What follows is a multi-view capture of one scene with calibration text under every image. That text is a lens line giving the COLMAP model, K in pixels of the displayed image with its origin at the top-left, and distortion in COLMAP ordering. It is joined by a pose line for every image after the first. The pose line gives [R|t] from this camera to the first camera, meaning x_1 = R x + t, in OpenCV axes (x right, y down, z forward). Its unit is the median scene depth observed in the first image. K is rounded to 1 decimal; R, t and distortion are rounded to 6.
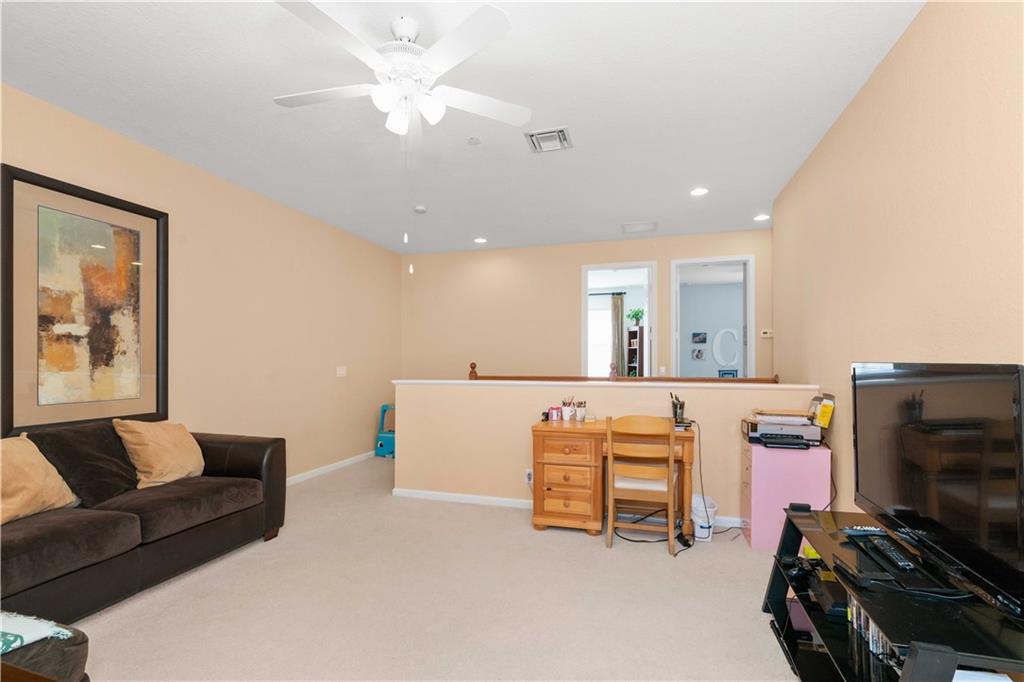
lens RADIAL K [[458.4, 0, 515.1], [0, 458.4, 341.4], [0, 0, 1]] dist [-0.020680, 0.009237]
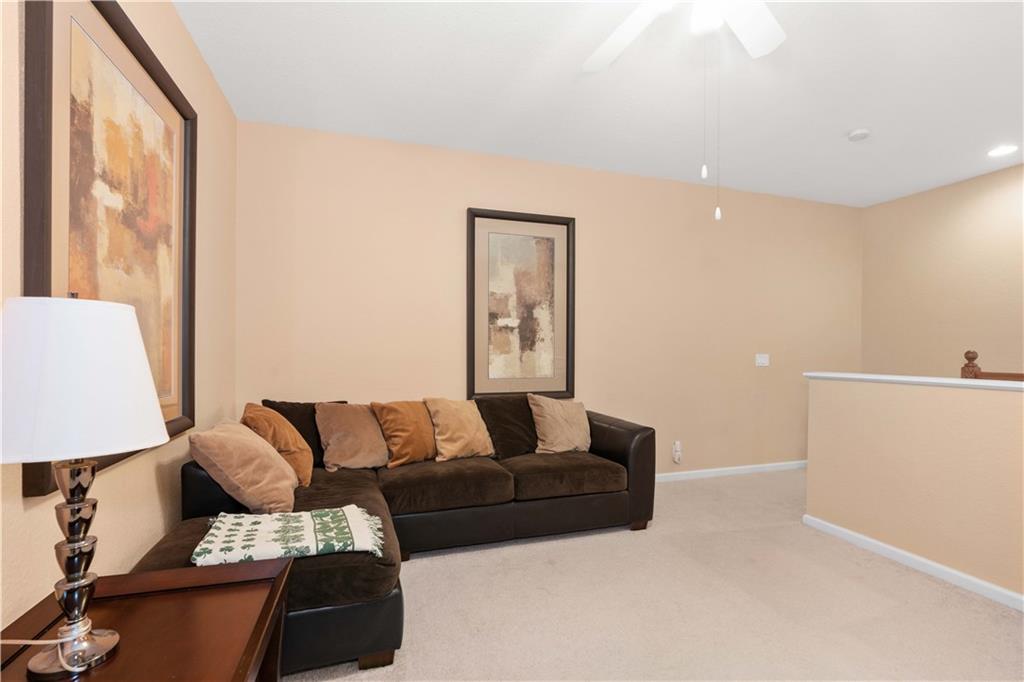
lens RADIAL K [[465.4, 0, 510.8], [0, 465.4, 344.7], [0, 0, 1]] dist [-0.015998, 0.009735]
pose [[0.568462, -0.003930, -0.822700, 0.126134], [0.031029, 0.999380, 0.016666, 0.015358], [0.822124, -0.035001, 0.568231, 0.231764]]
